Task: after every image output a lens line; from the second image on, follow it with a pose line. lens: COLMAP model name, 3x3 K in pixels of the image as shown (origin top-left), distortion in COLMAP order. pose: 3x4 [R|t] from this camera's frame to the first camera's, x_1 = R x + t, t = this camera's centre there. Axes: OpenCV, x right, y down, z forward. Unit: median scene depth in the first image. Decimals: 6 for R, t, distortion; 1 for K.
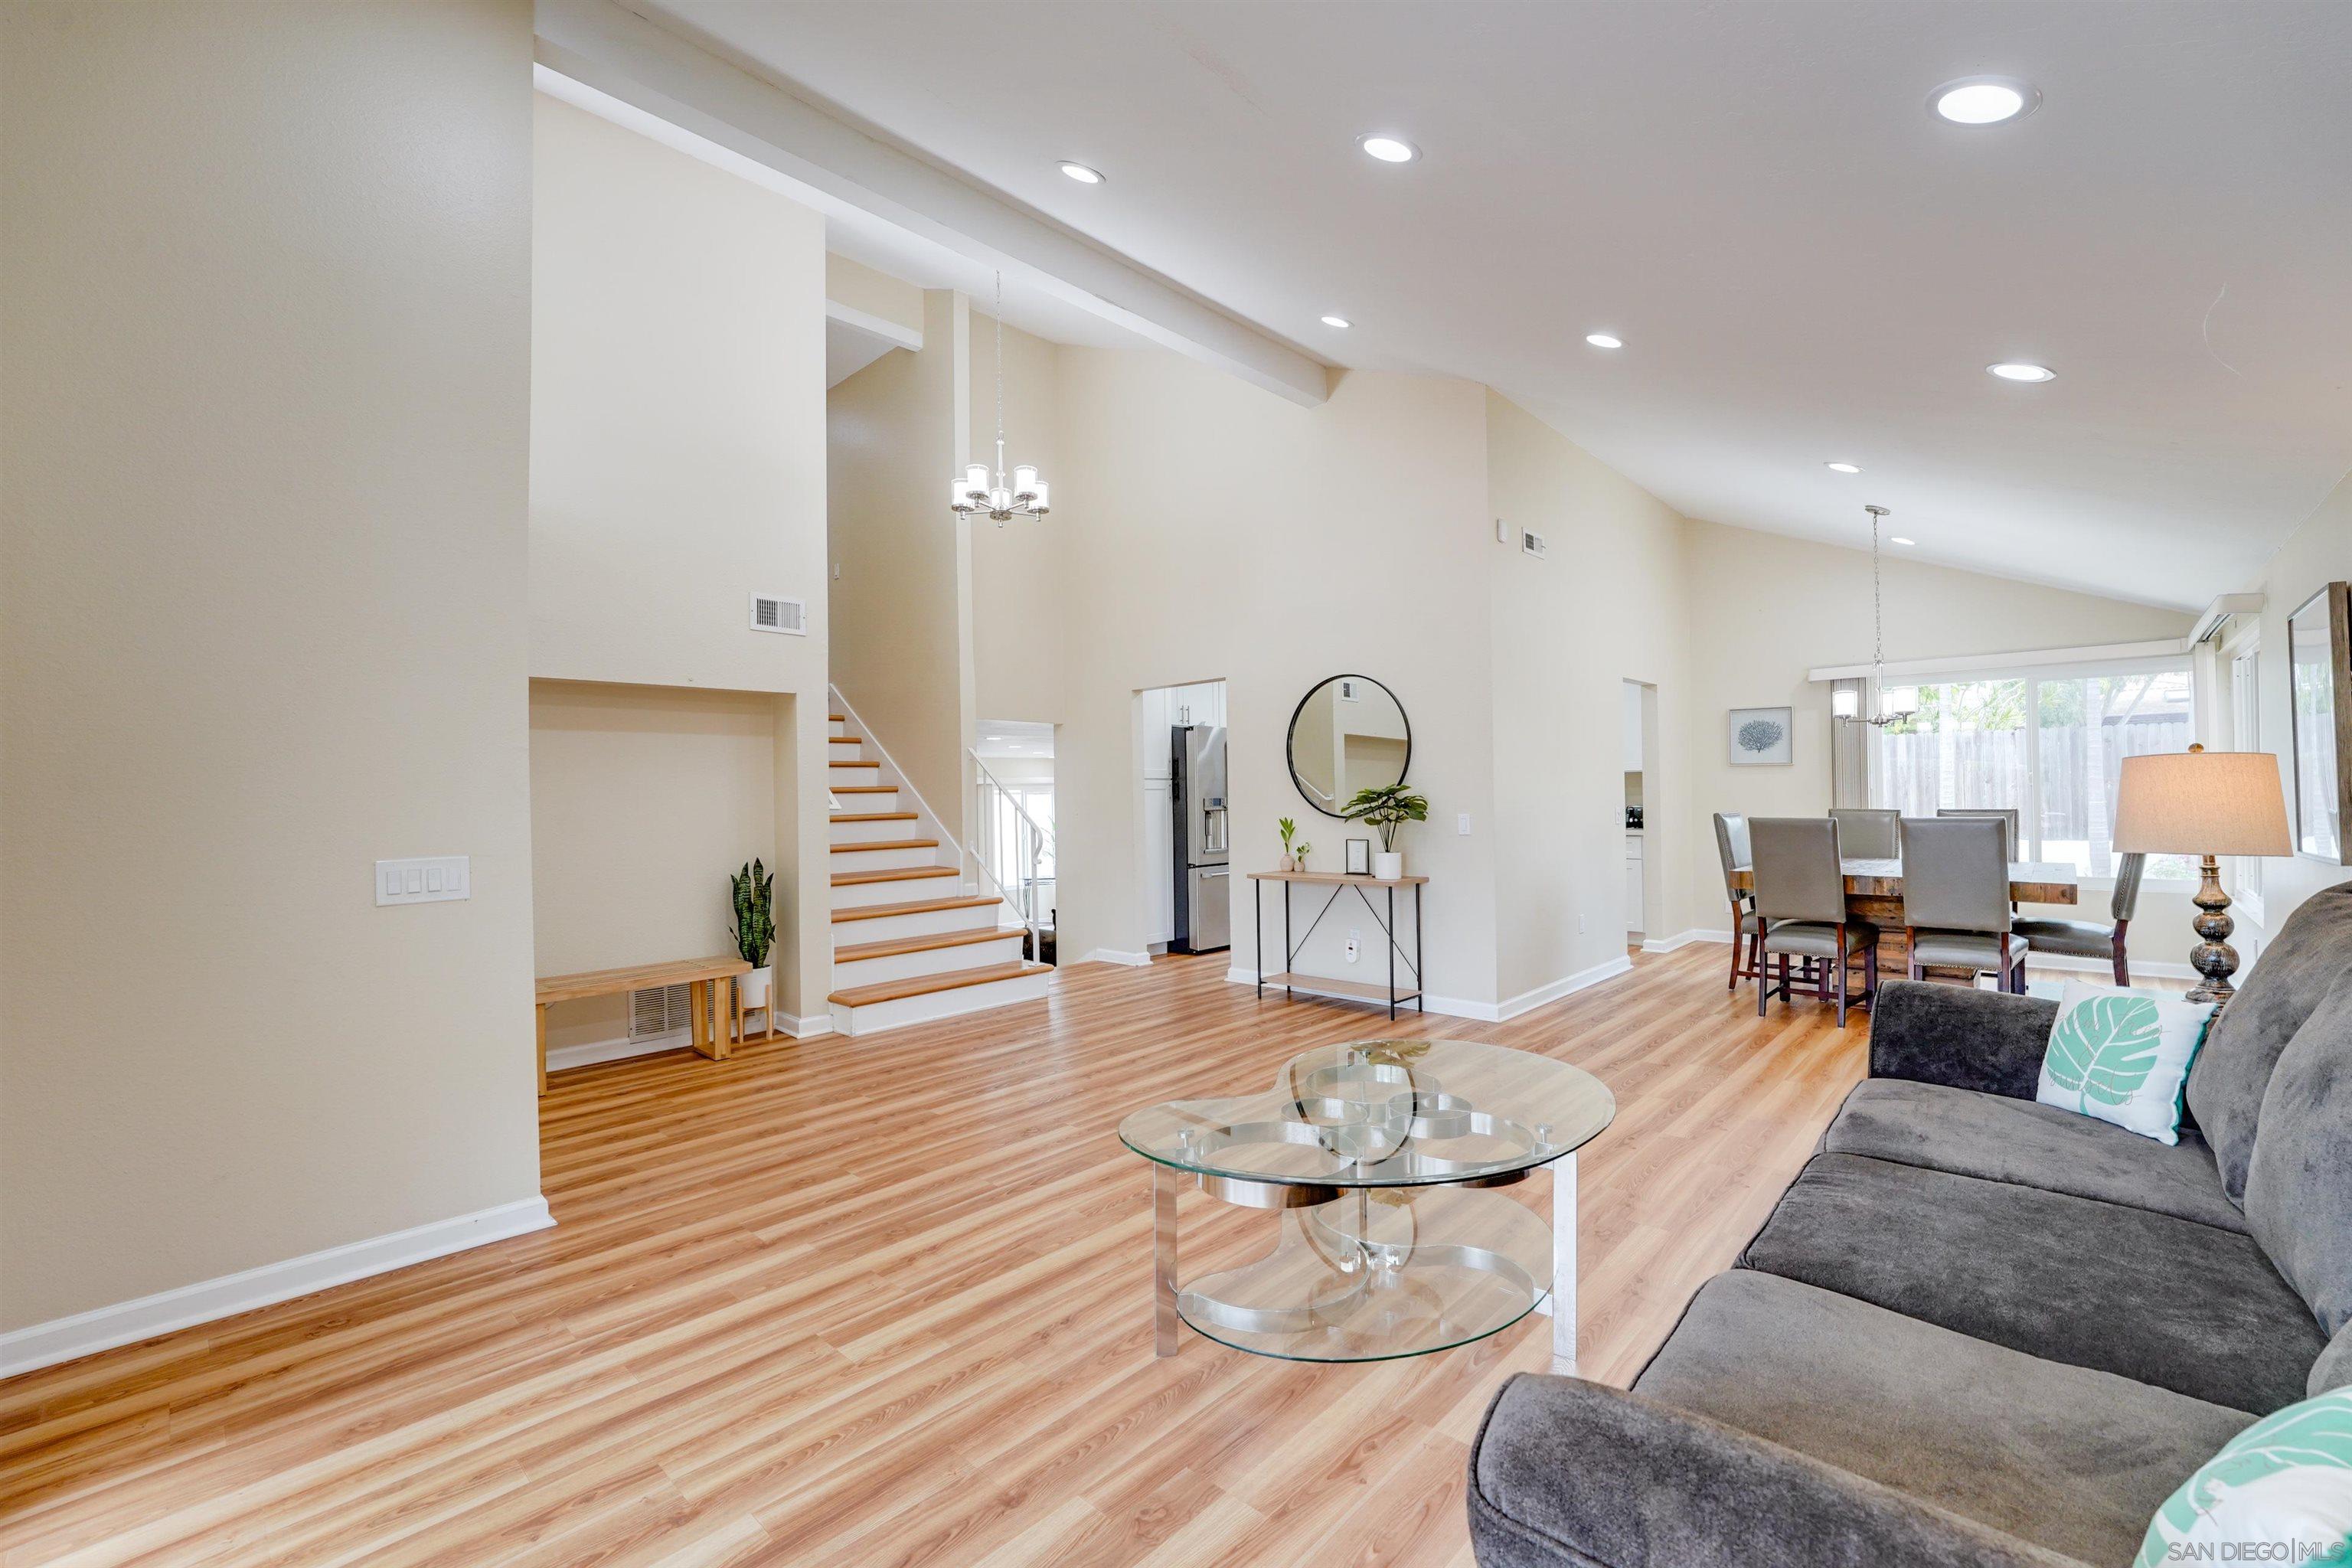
lens RADIAL K [[963.2, 0, 1173.6], [0, 963.2, 783.5], [0, 0, 1]] dist [-0.026138, 0.002303]
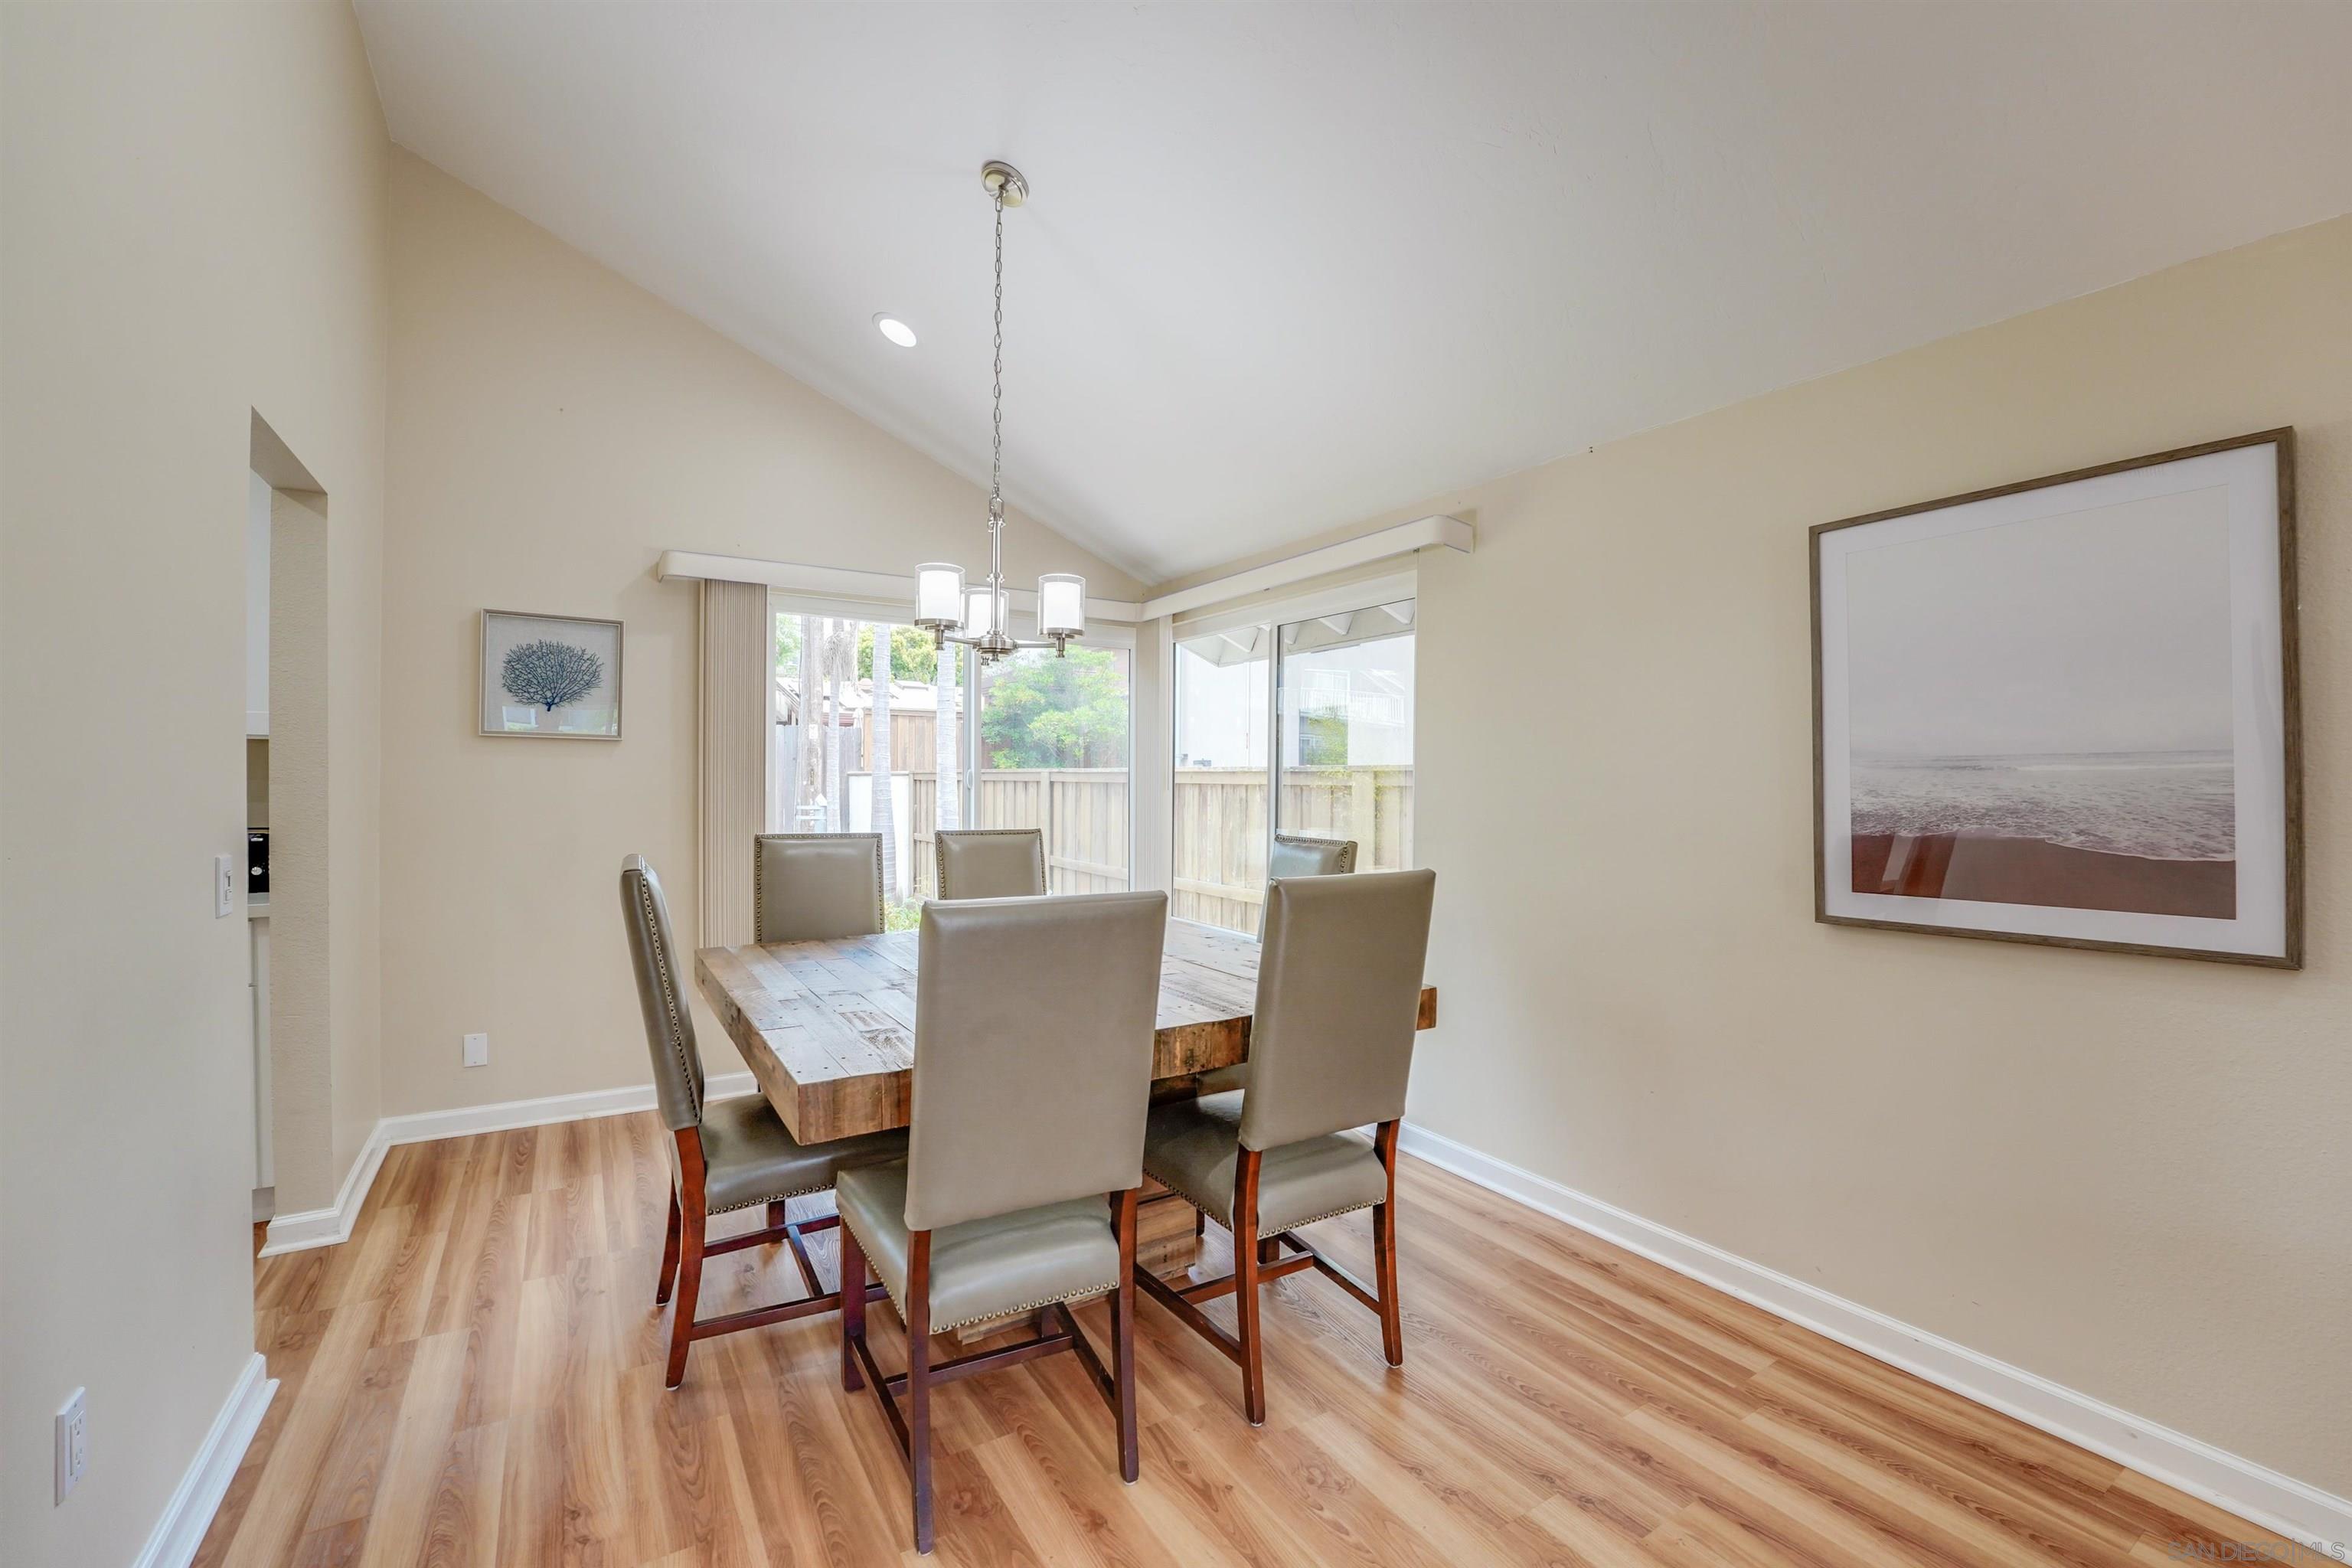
lens RADIAL K [[963.2, 0, 1171.4], [0, 963.2, 782.6], [0, 0, 1]] dist [-0.026138, 0.002303]
pose [[0.248439, 0.008770, 0.968608, 0.339019], [-0.018815, 0.999814, -0.004227, -0.000927], [-0.968465, -0.017175, 0.248558, 0.843976]]
